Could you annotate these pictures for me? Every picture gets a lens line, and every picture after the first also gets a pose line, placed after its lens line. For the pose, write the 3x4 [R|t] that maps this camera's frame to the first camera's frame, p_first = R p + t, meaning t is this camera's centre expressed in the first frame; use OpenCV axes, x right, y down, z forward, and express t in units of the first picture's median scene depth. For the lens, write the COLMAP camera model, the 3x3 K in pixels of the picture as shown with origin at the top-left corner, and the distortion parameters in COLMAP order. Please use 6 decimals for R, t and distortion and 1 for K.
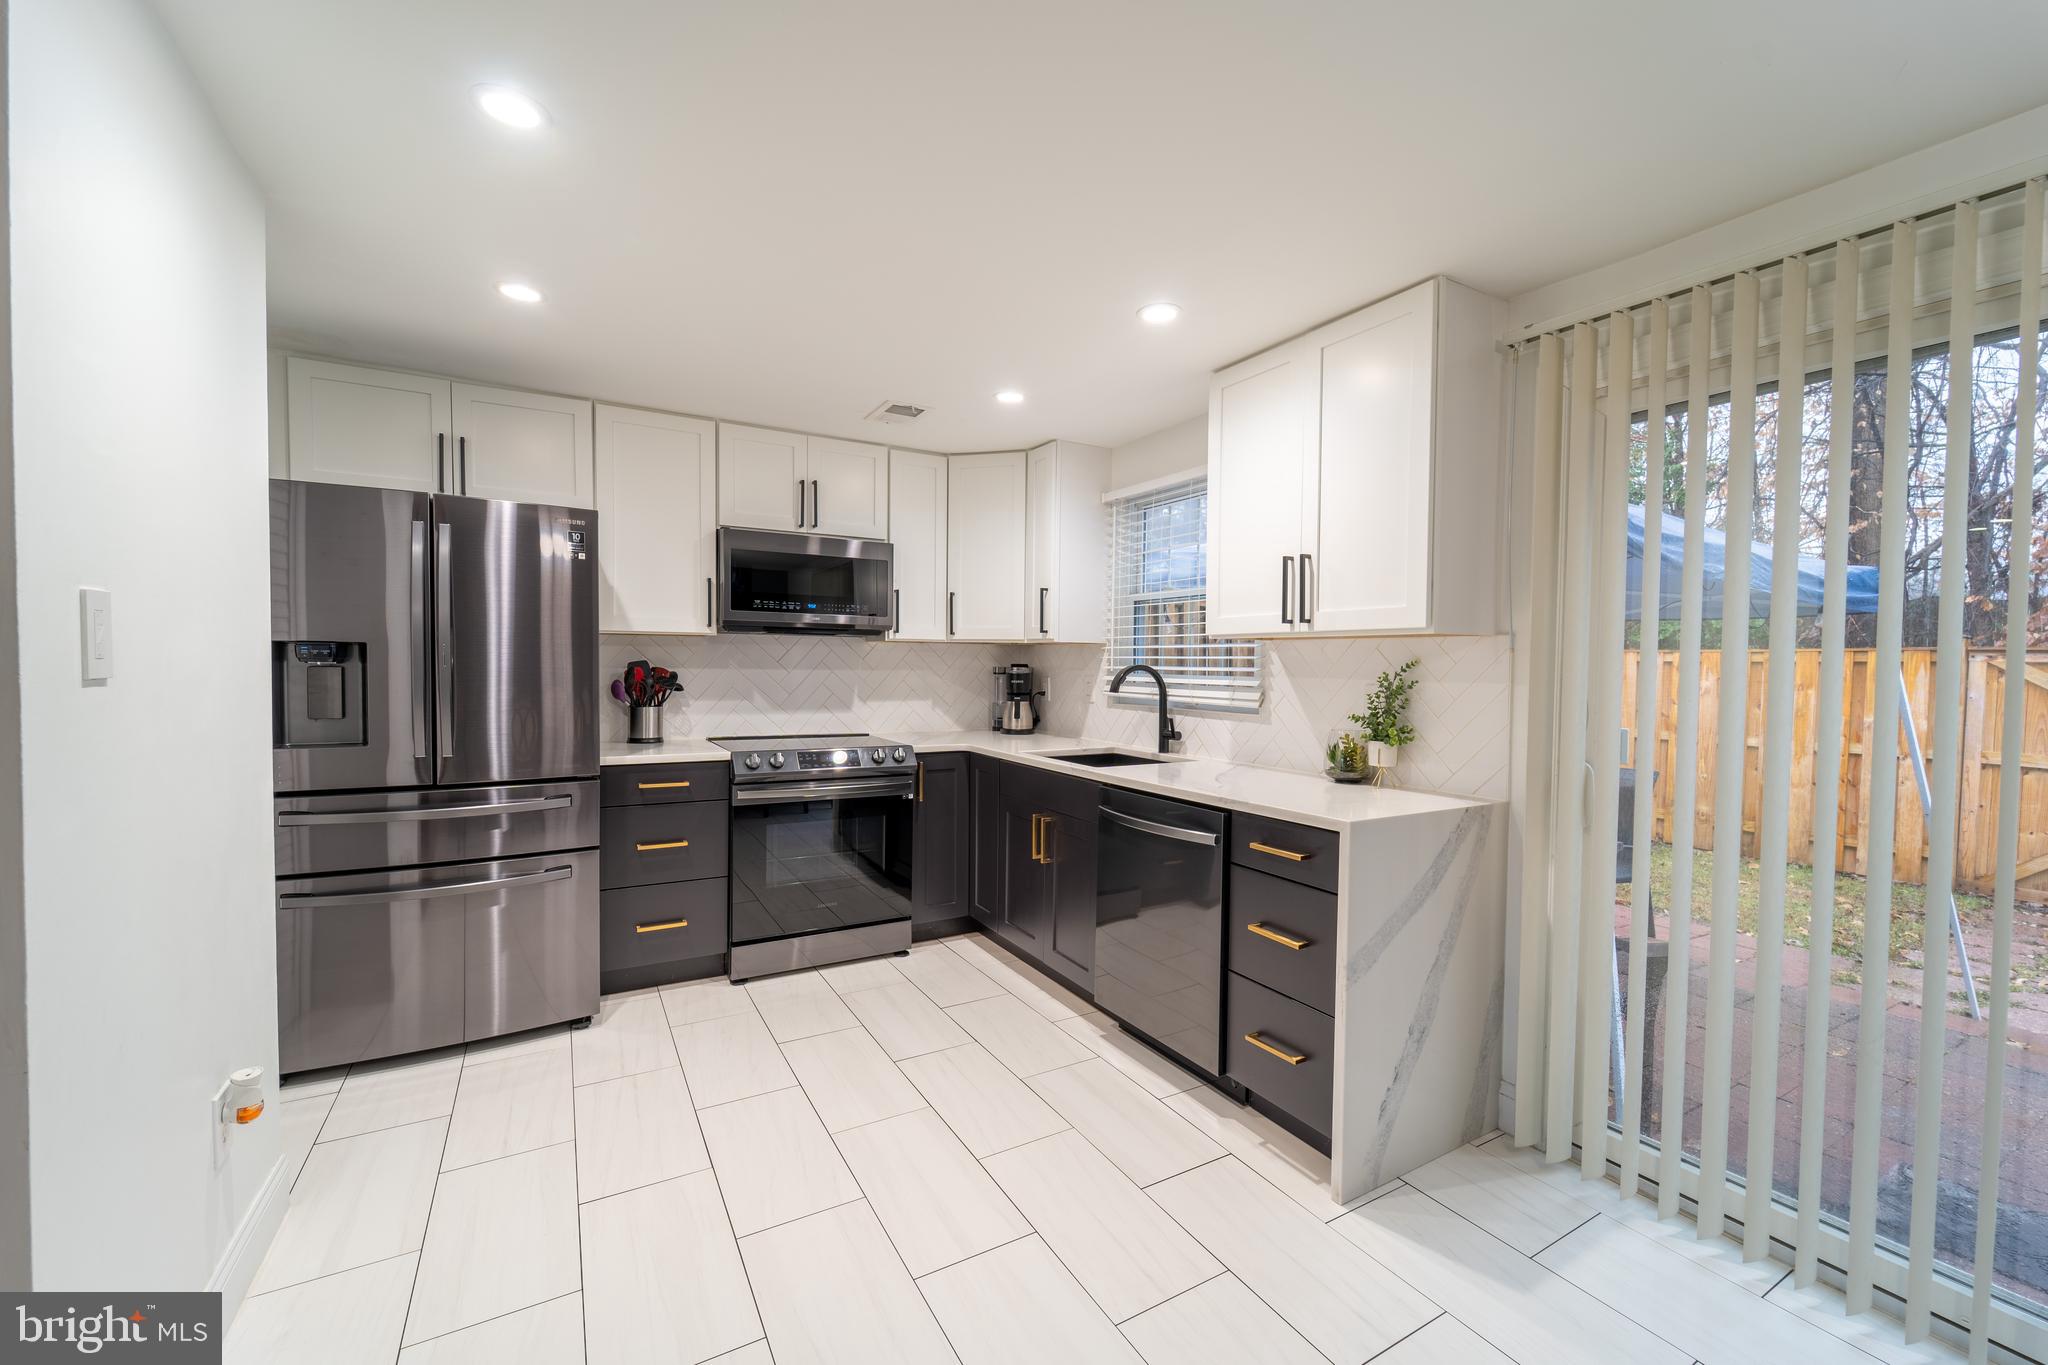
lens RADIAL K [[812.9, 0, 1024.0], [0, 812.9, 682.5], [0, 0, 1]] dist [0.000578, -0.000351]
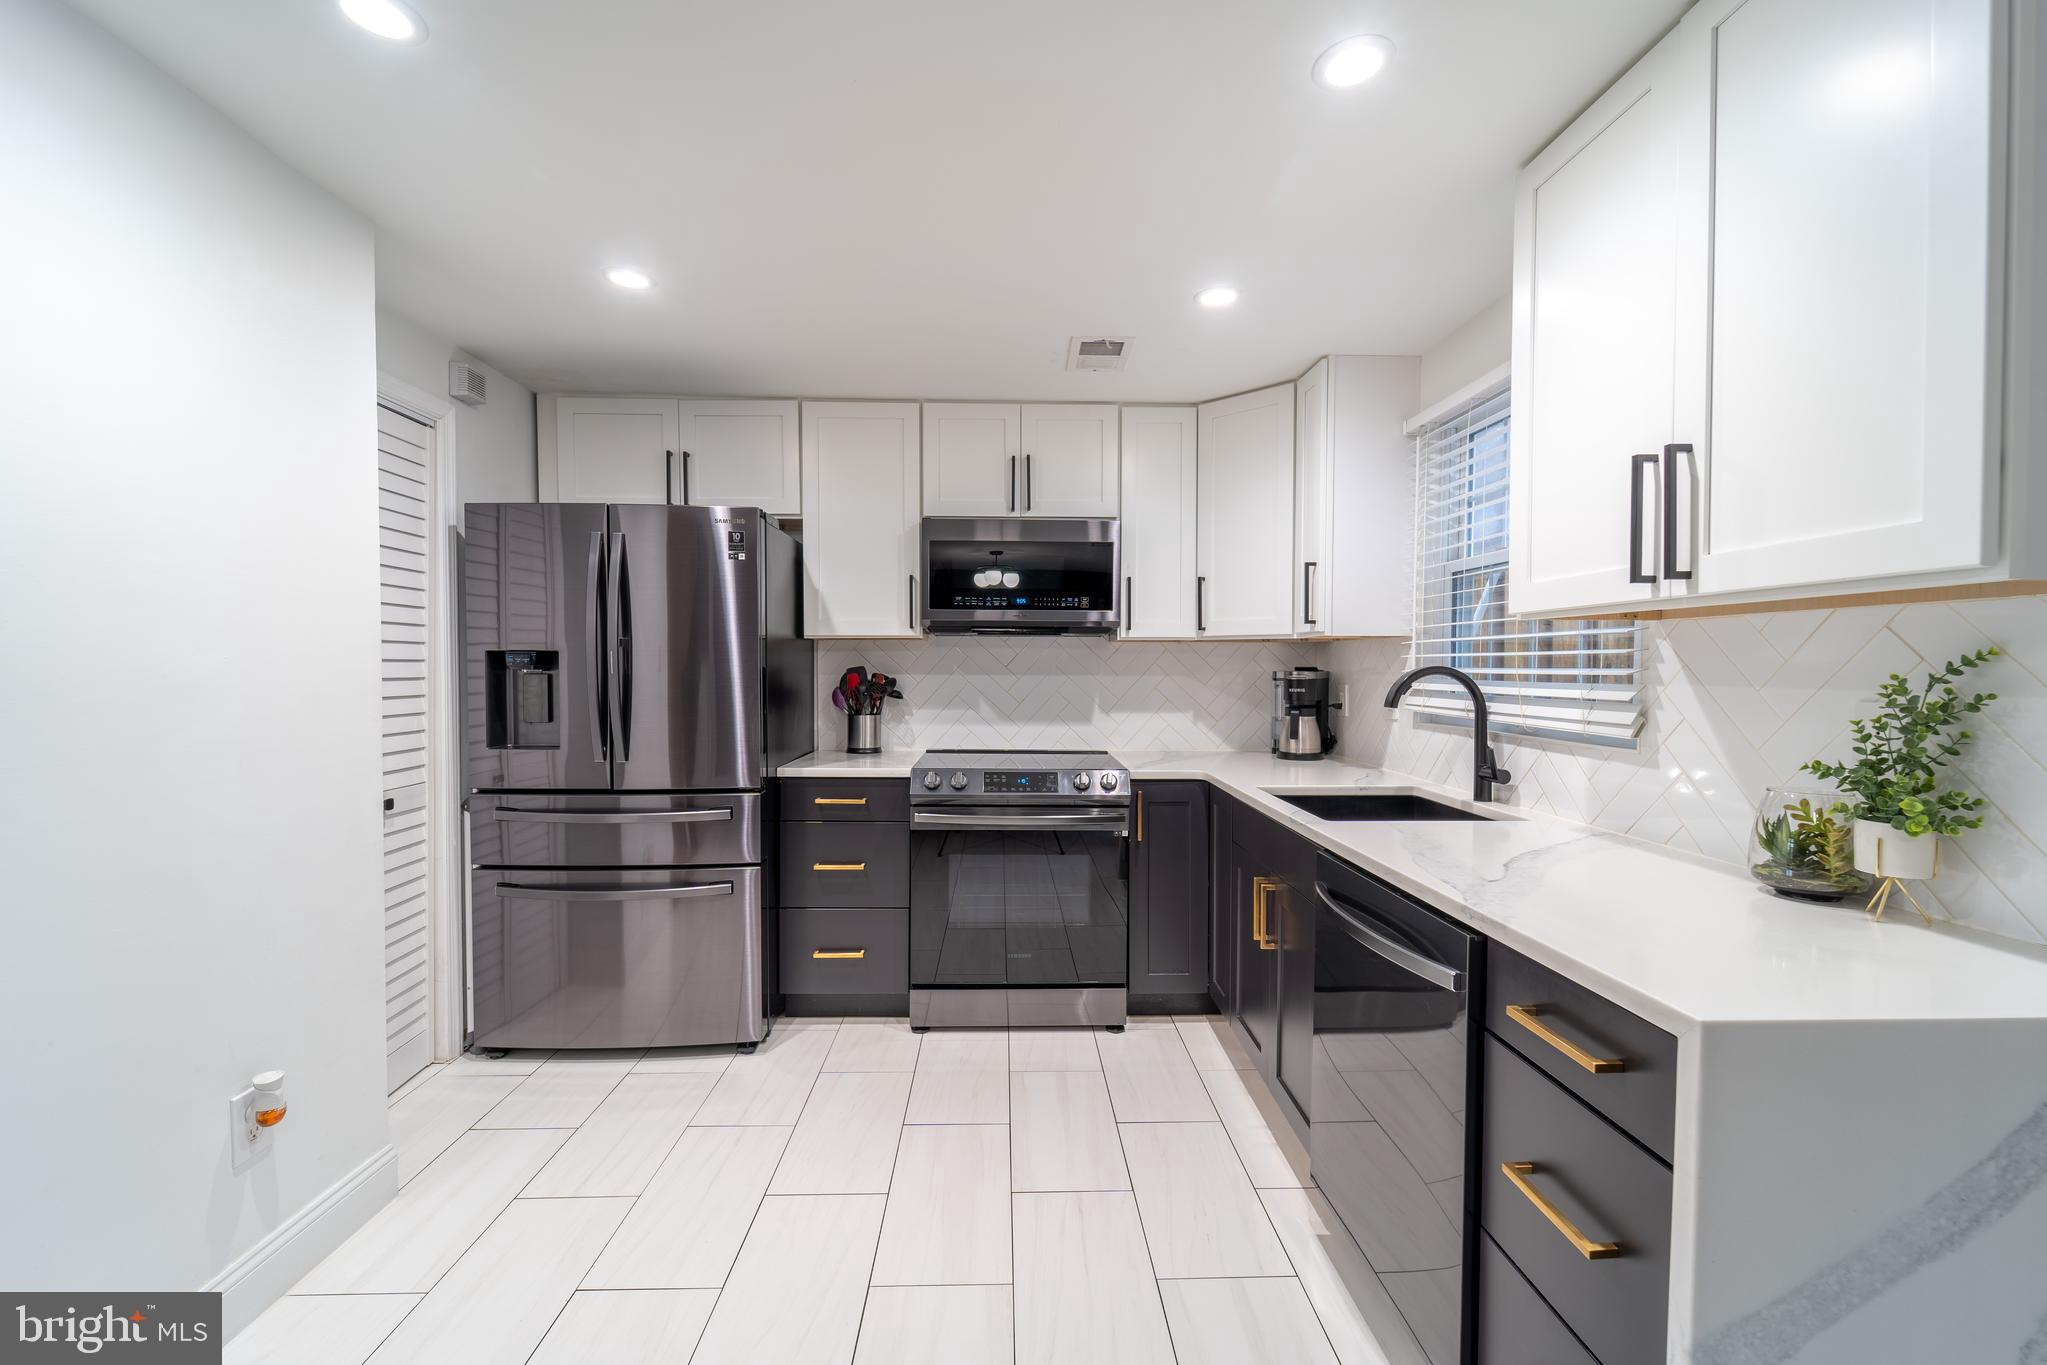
lens RADIAL K [[823.2, 0, 1028.4], [0, 823.2, 685.5], [0, 0, 1]] dist [-0.000449, -0.000823]
pose [[0.880154, 0.001724, -0.474686, 0.170575], [-0.003761, 0.999987, -0.003341, -0.002436], [0.474674, 0.004726, 0.880149, 0.258221]]
